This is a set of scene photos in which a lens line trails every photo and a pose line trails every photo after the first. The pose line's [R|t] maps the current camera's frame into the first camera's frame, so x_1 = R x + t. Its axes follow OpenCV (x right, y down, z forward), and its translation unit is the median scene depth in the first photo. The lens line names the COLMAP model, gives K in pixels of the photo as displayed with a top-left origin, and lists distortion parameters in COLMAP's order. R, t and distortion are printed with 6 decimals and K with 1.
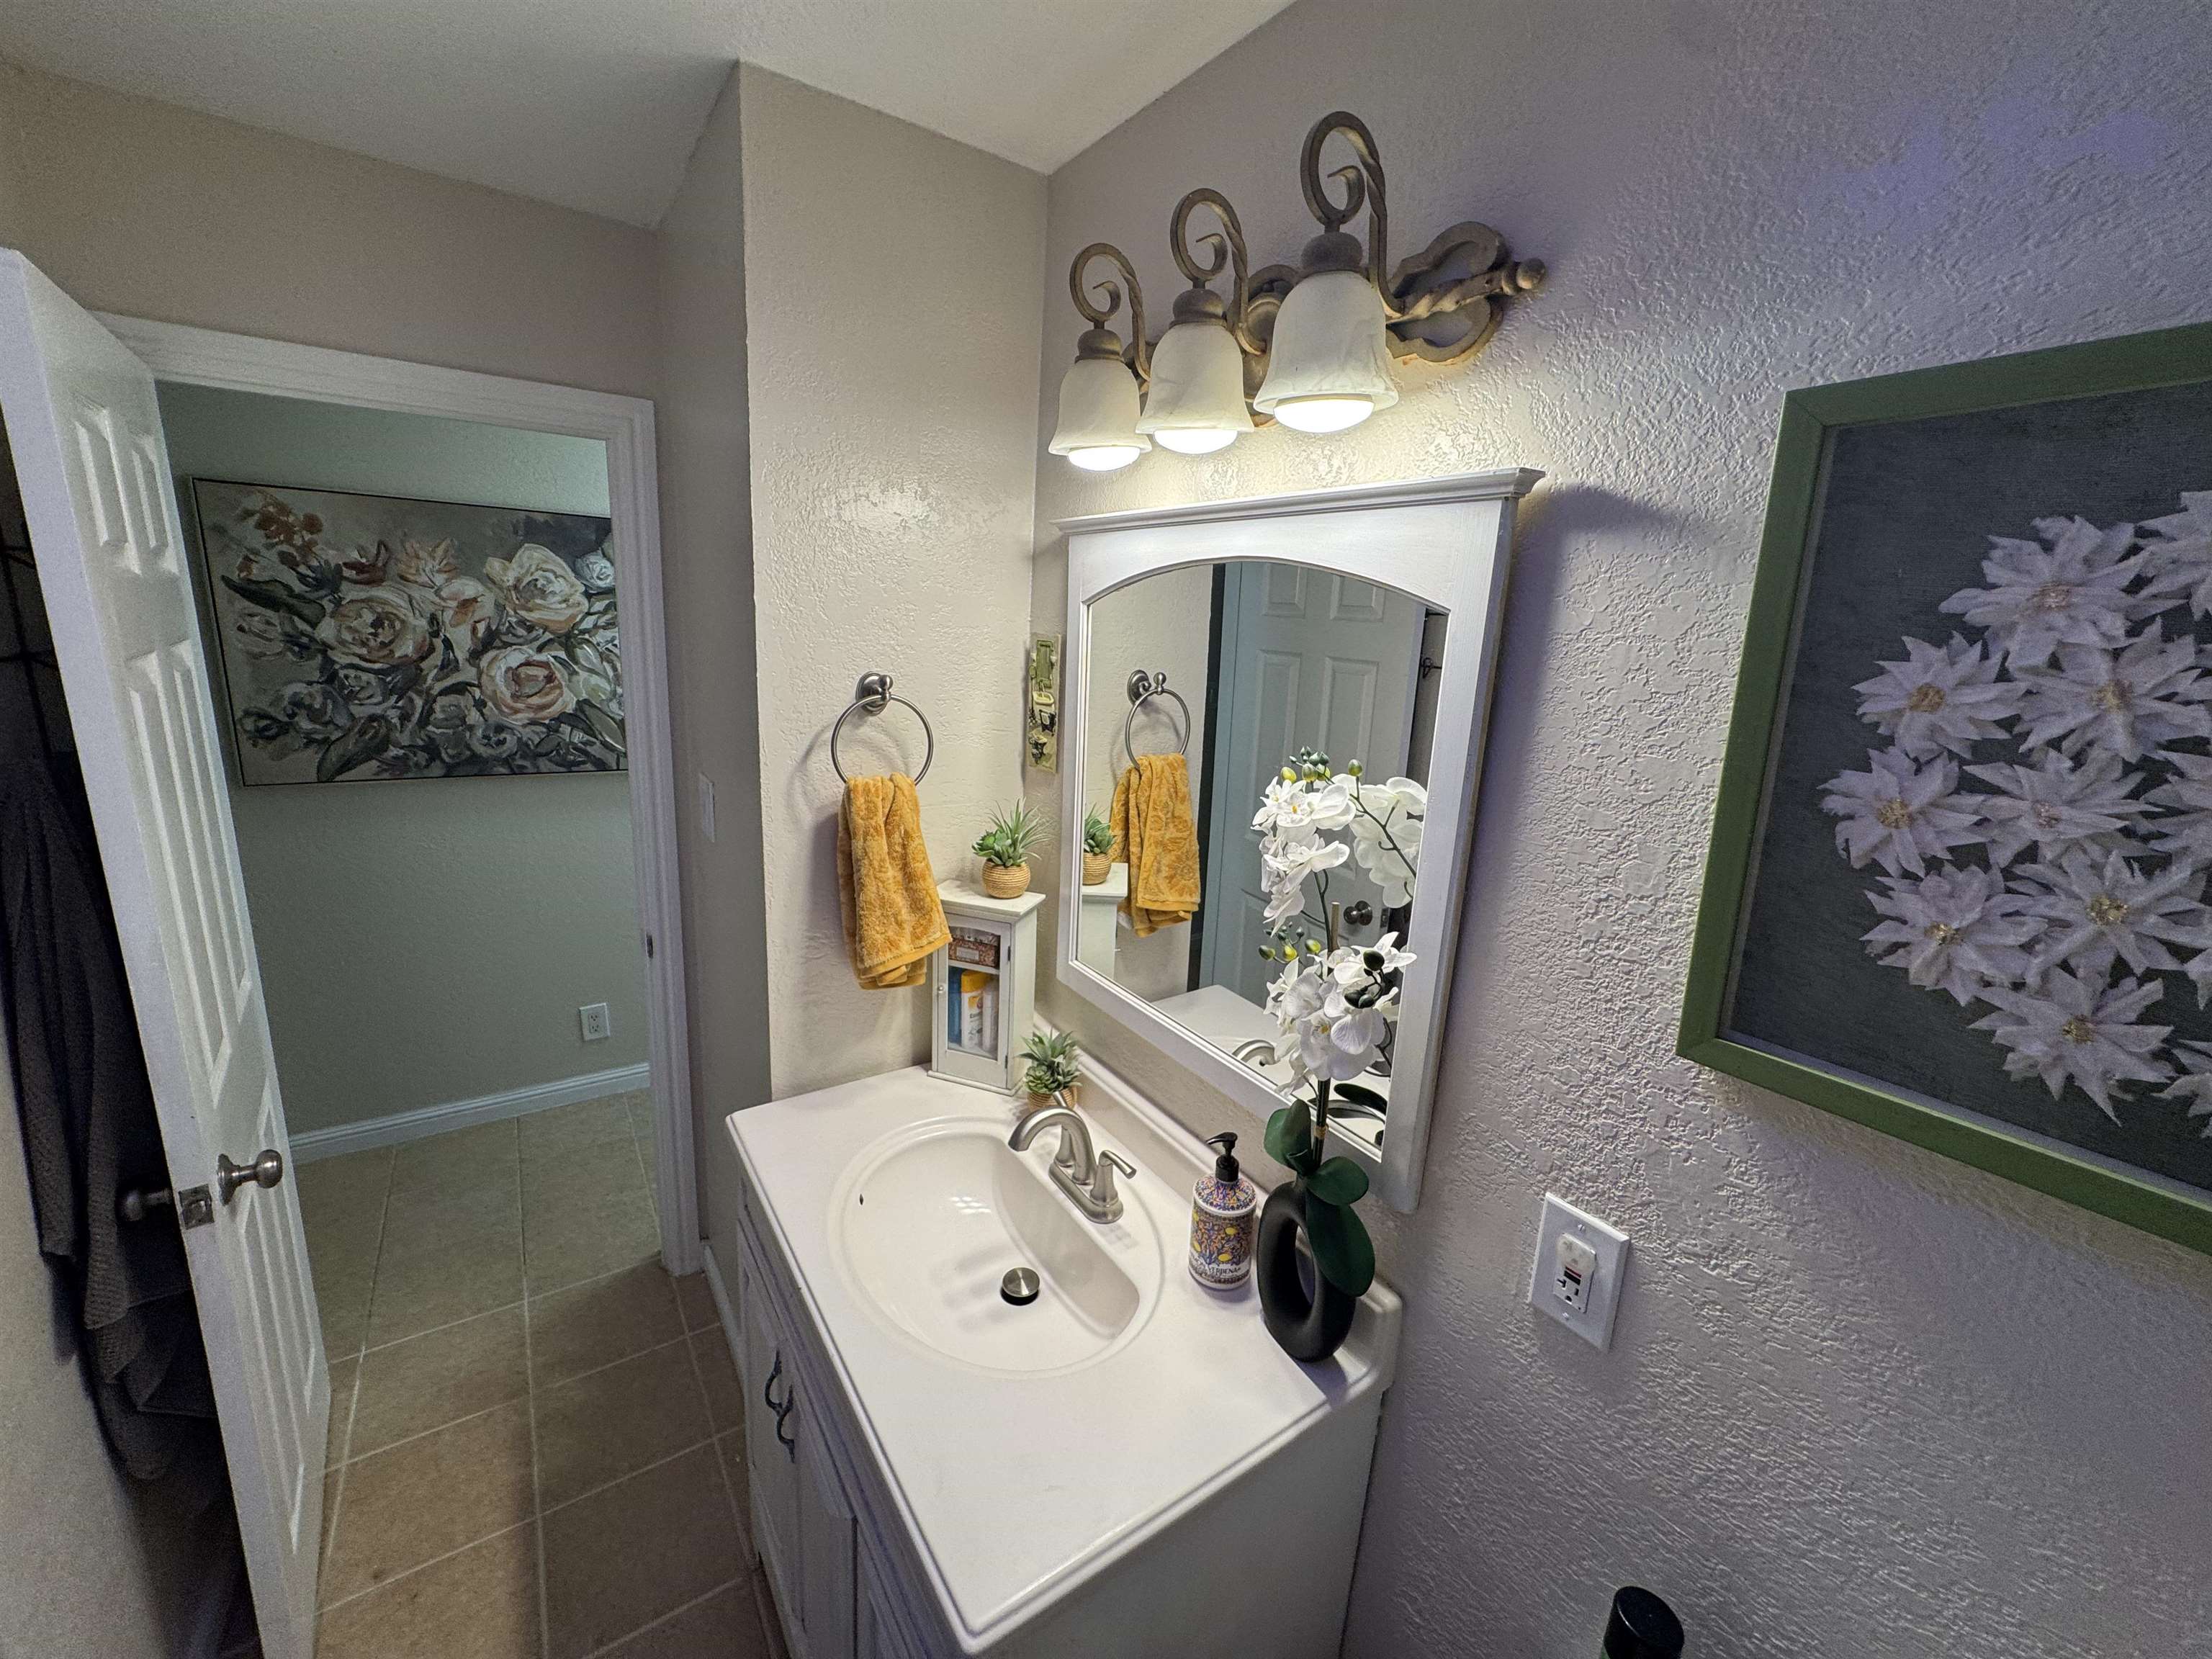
lens RADIAL K [[882.5, 0, 1106.0], [0, 882.5, 829.5], [0, 0, 1]] dist [0.001619, 0.000363]
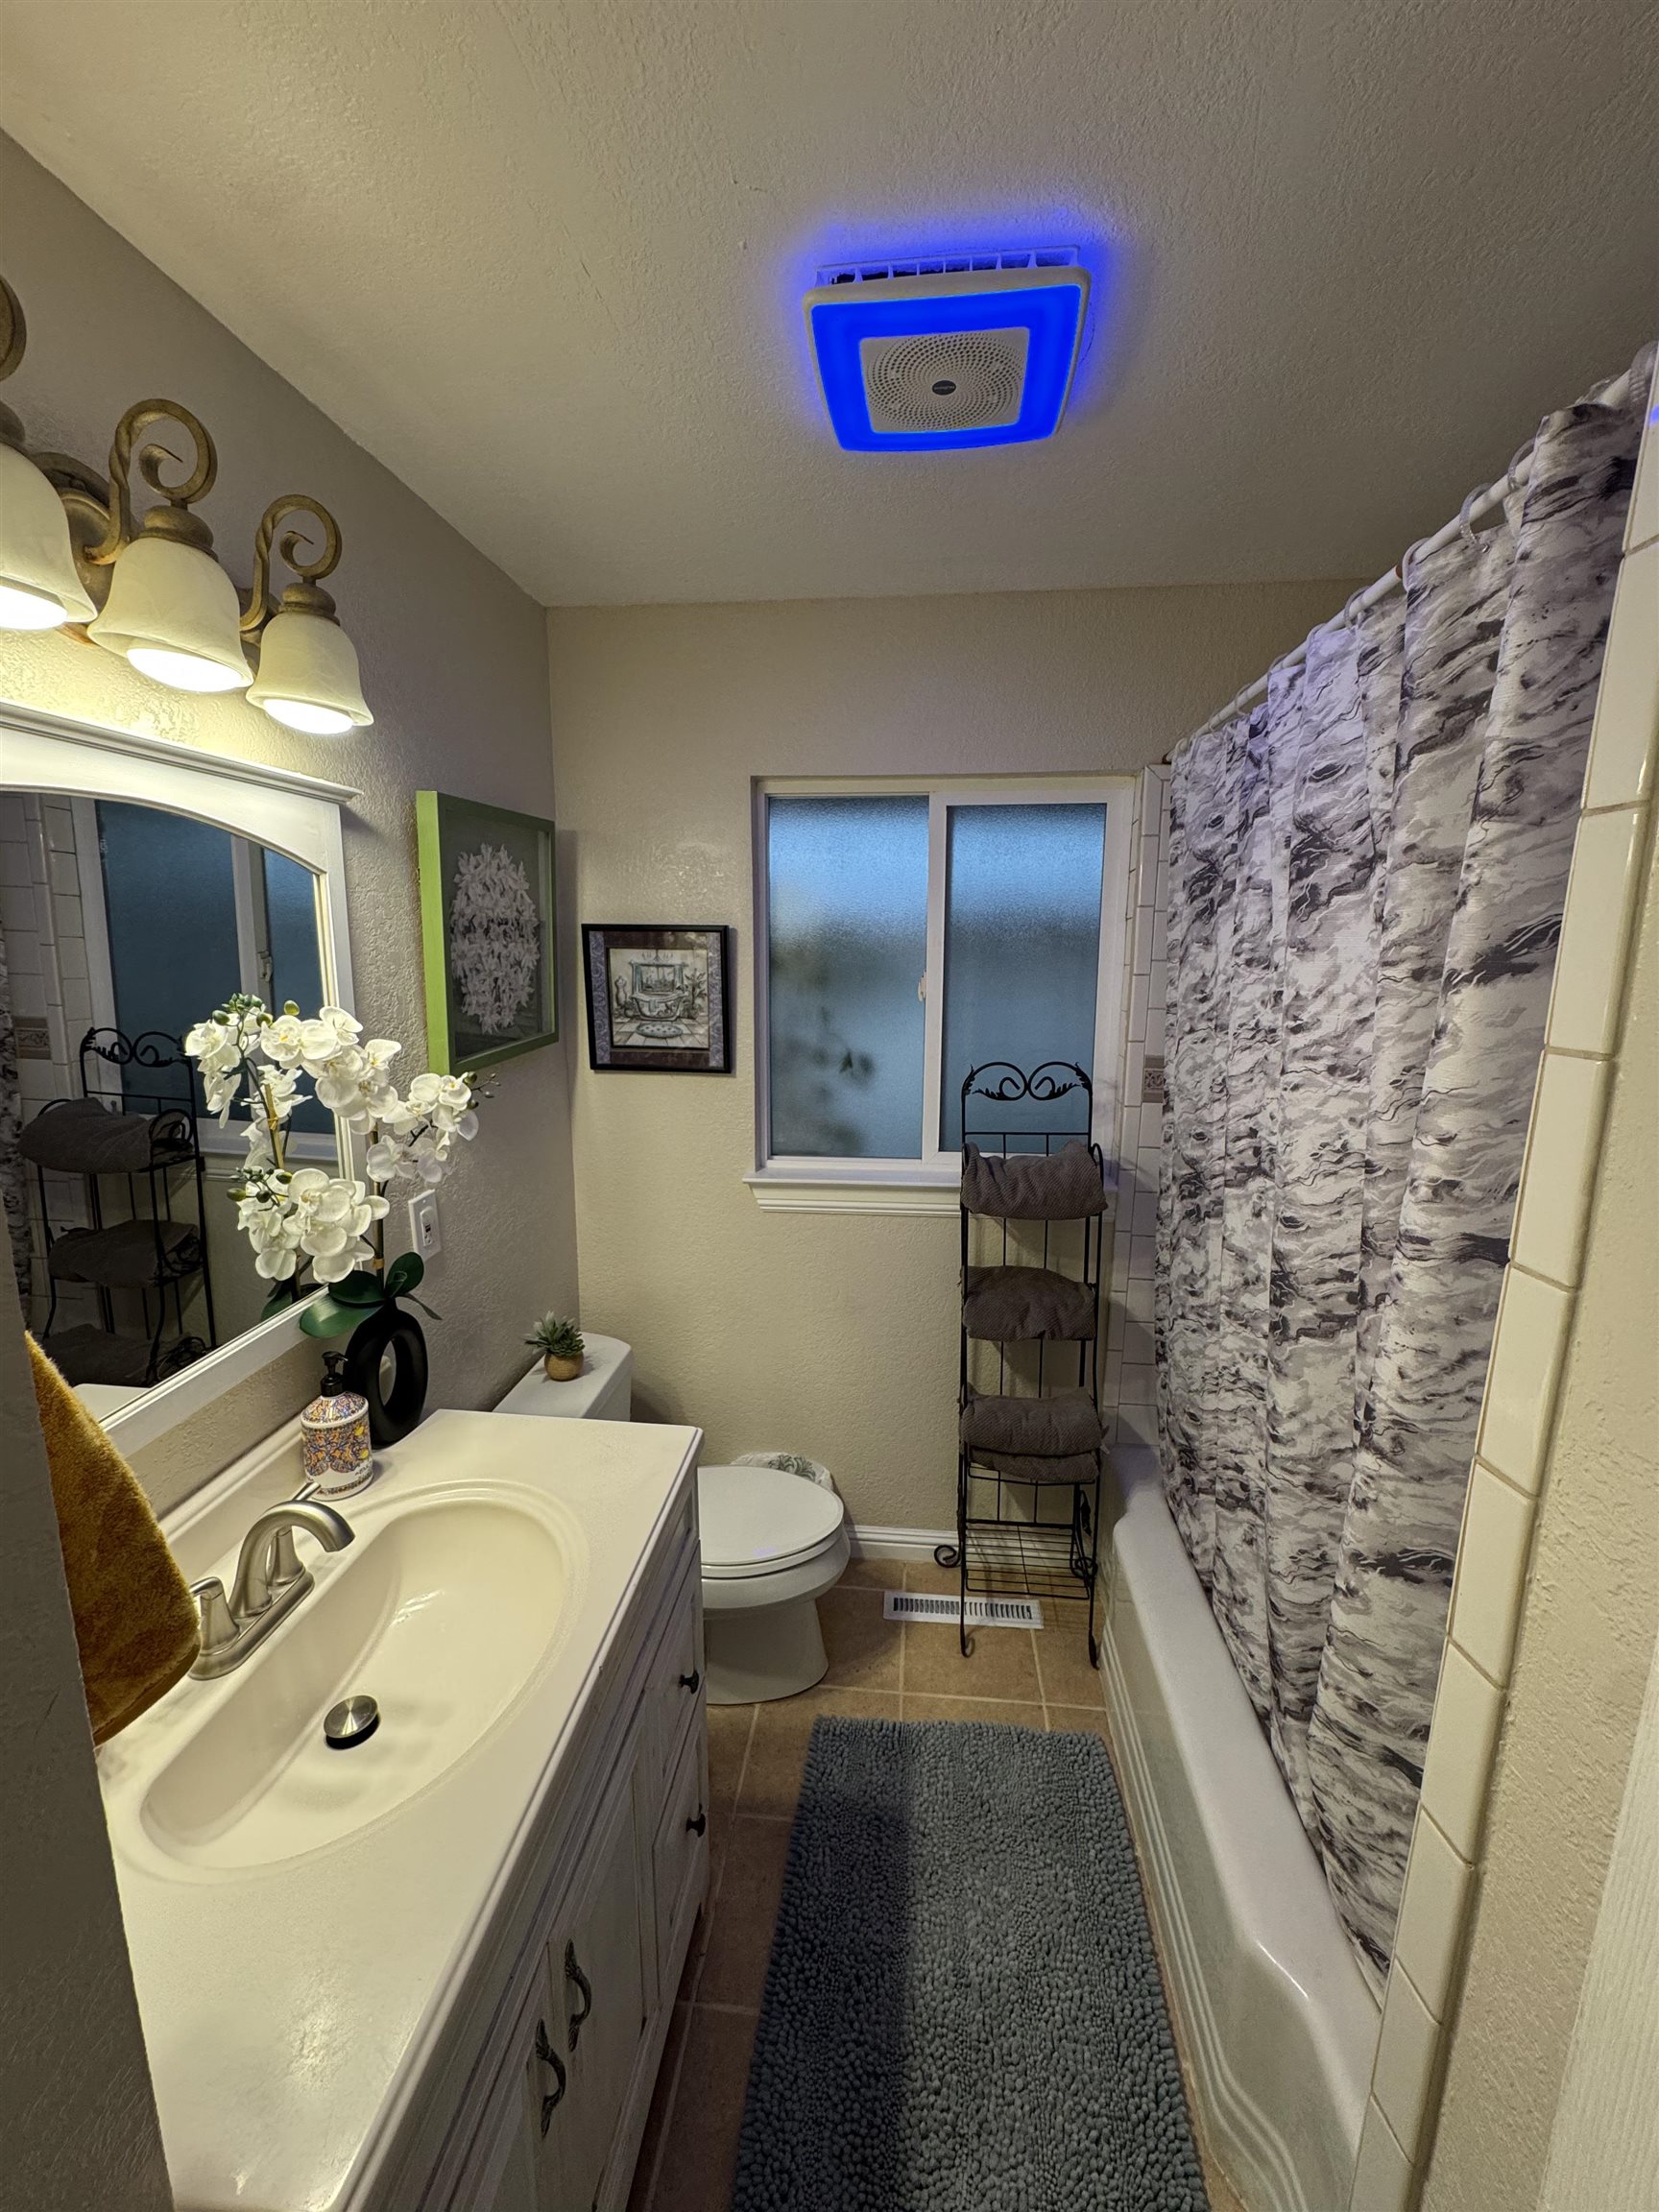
lens RADIAL K [[882.5, 0, 829.5], [0, 882.5, 1106.0], [0, 0, 1]] dist [0.001619, 0.000363]
pose [[-0.766255, -0.178539, 0.617233, -1.045876], [0.102261, 0.914489, 0.391474, -0.325716], [-0.634347, 0.363088, -0.682475, 1.369449]]
